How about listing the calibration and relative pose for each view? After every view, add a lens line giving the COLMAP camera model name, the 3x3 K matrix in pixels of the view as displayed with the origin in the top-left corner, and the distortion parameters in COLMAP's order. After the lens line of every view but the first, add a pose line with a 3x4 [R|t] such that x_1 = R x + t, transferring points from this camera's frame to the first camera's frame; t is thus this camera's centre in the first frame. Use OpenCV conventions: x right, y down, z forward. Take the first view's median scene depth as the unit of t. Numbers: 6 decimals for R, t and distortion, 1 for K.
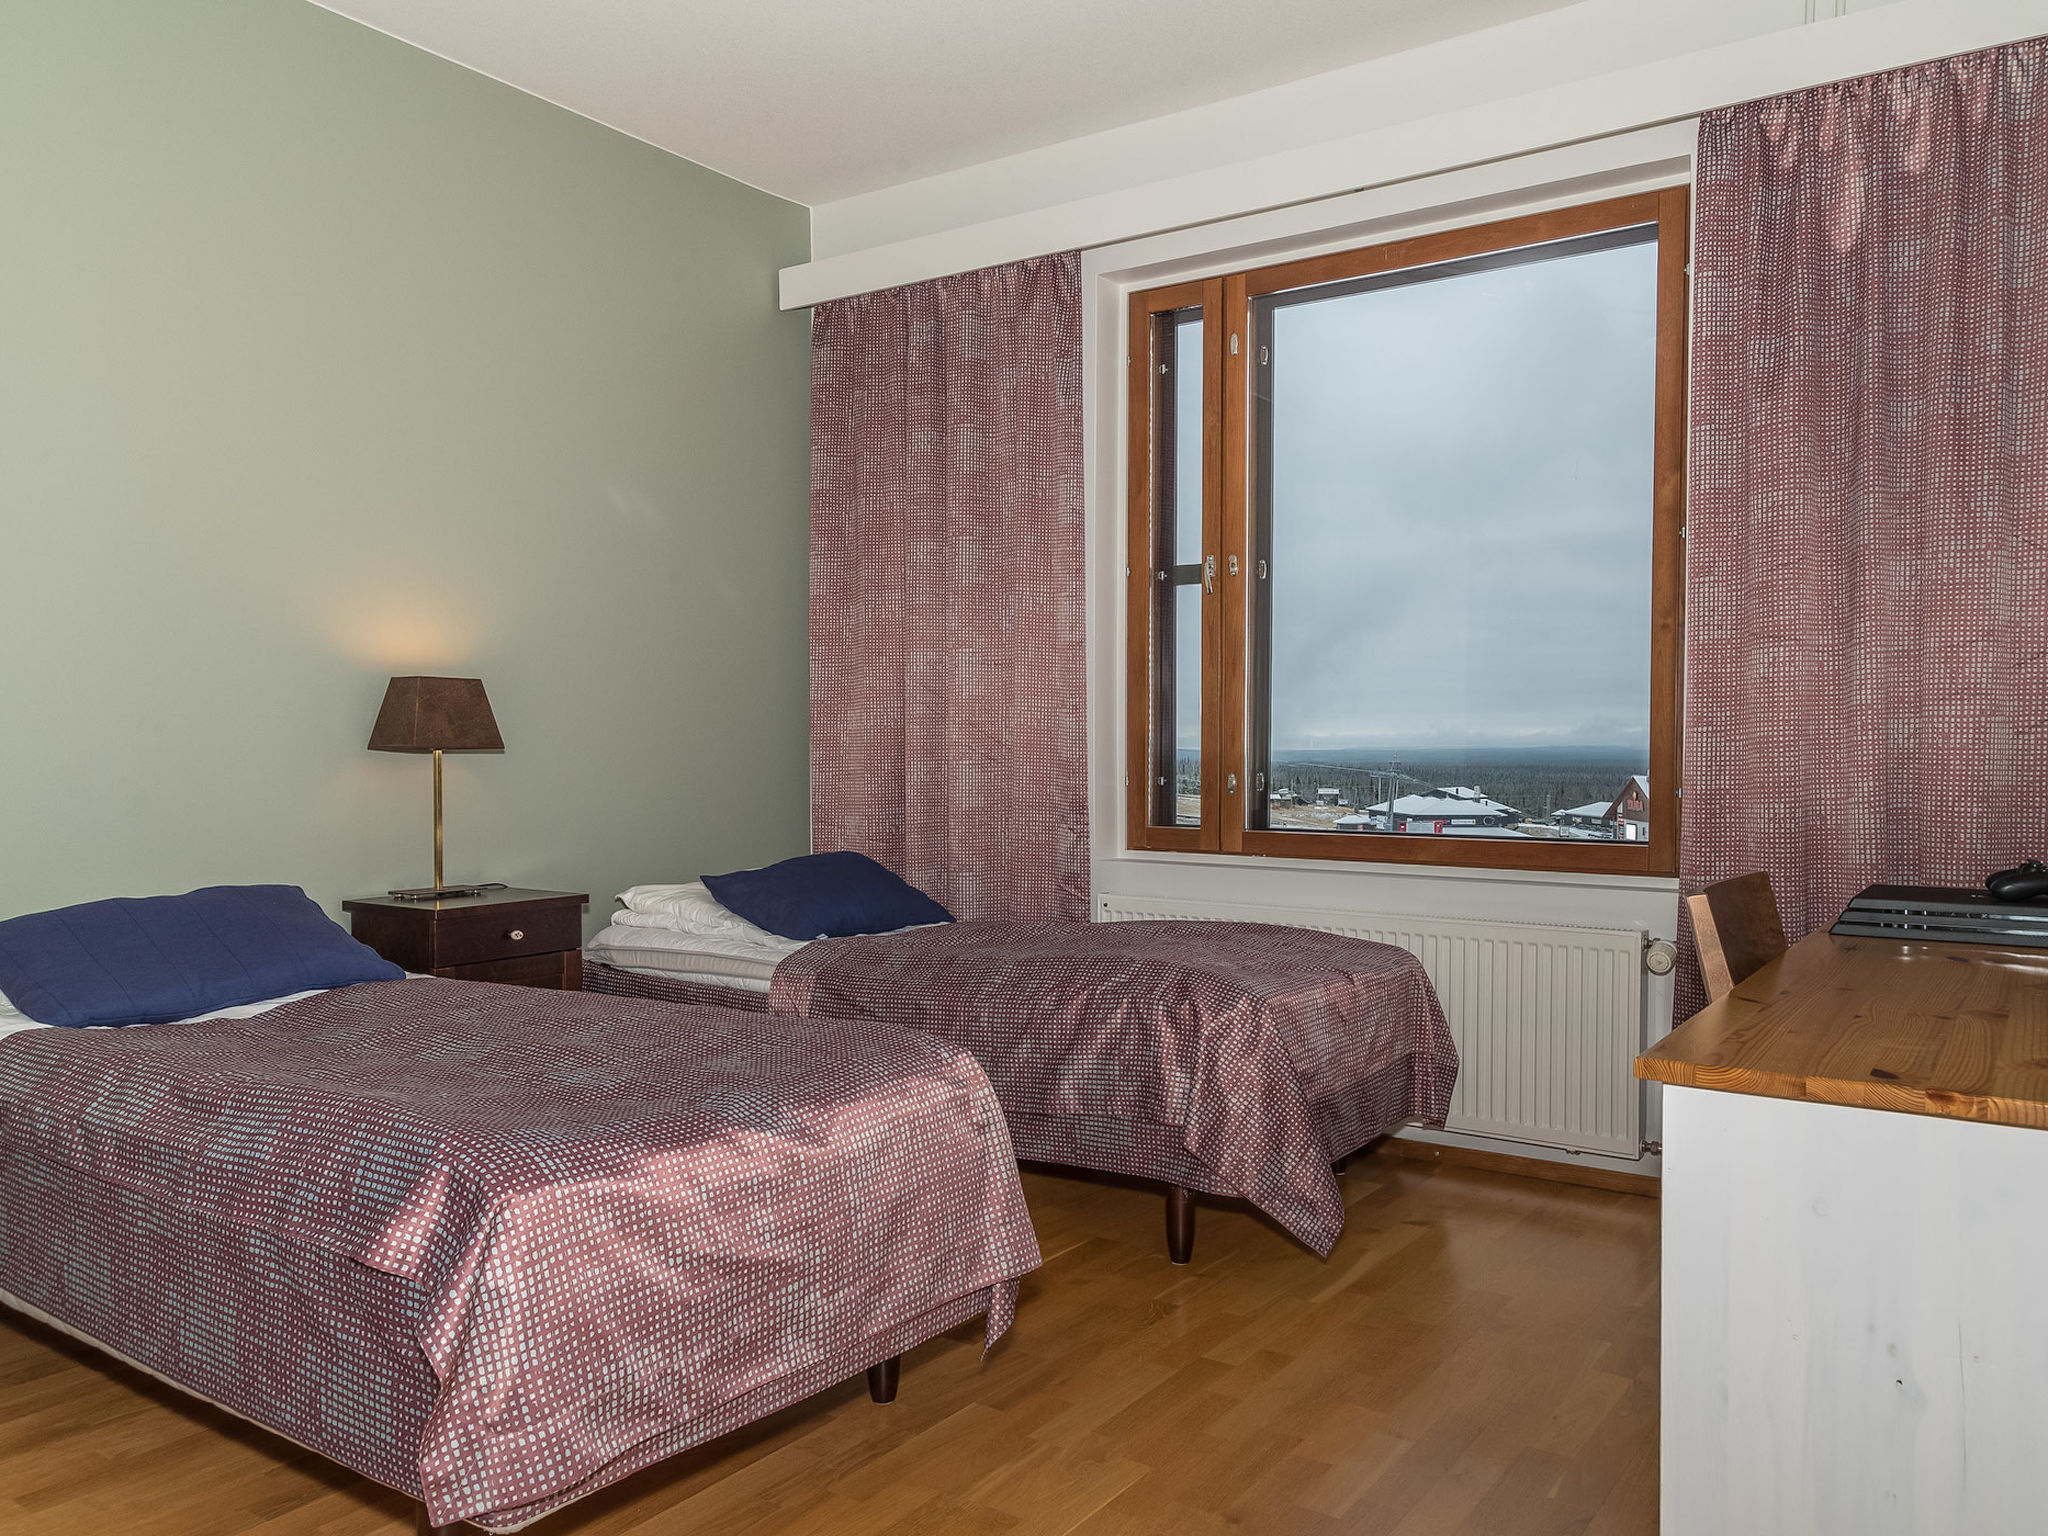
lens RADIAL K [[1534.8, 0, 1020.6], [0, 1534.8, 768.3], [0, 0, 1]] dist [0.032736, -0.006165]
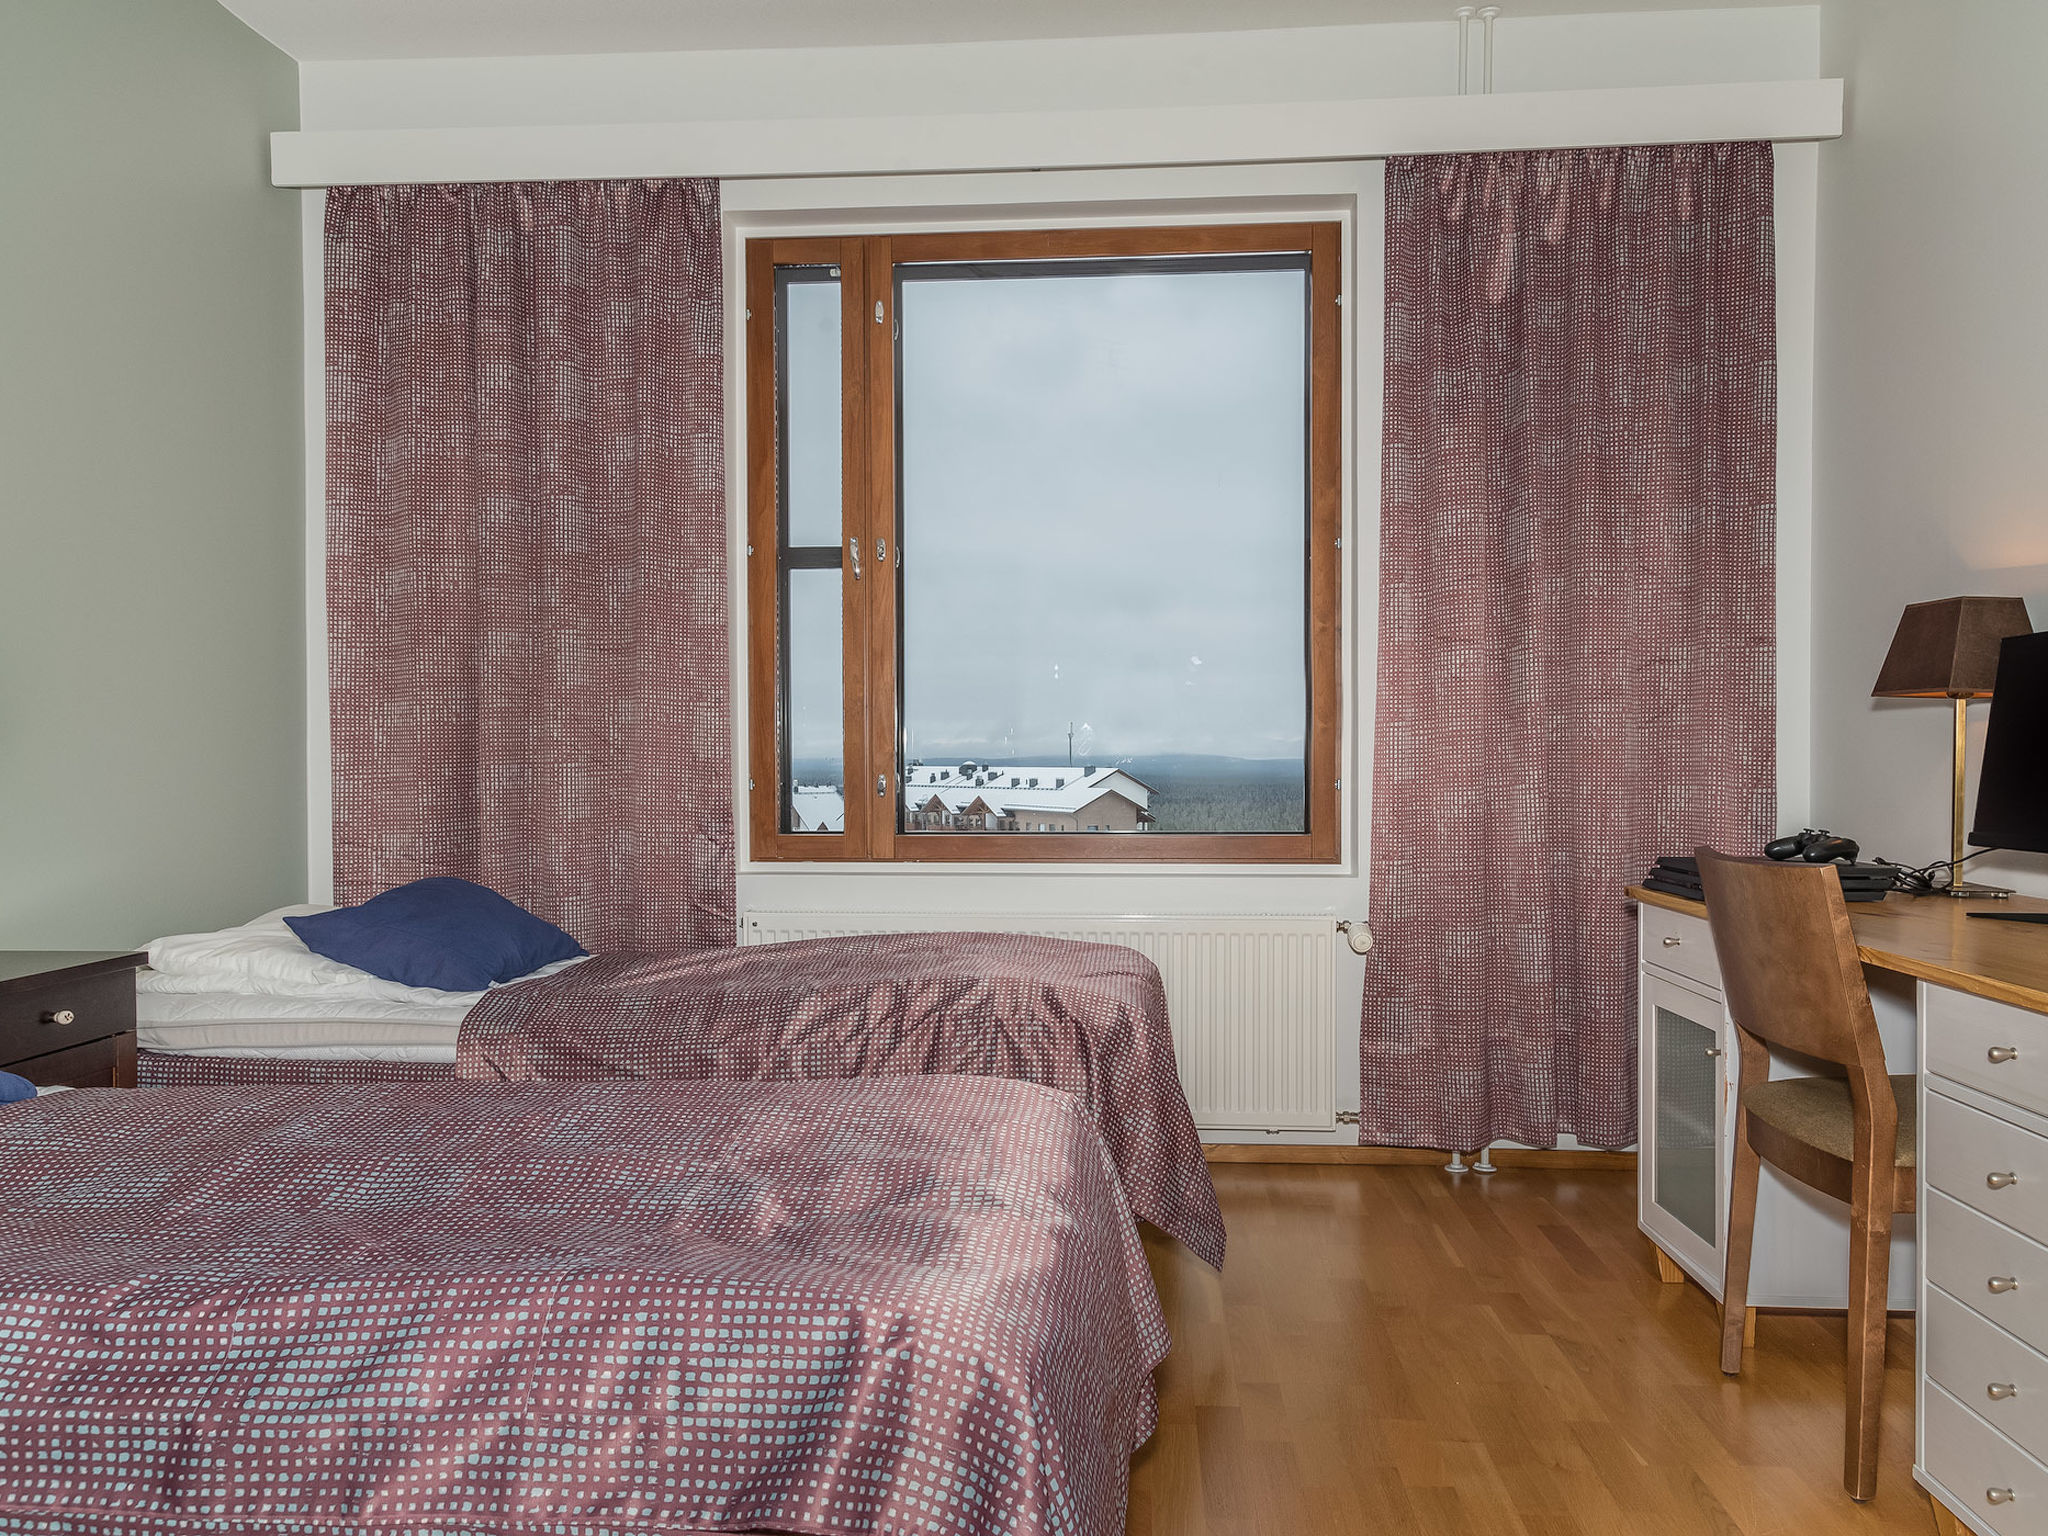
lens RADIAL K [[1534.8, 0, 1018.1], [0, 1534.8, 766.3], [0, 0, 1]] dist [0.032736, -0.006165]
pose [[0.864409, -0.009081, 0.502707, -0.256235], [0.013433, 0.999897, -0.005036, 0.004461], [-0.502610, 0.011106, 0.864442, 0.156039]]
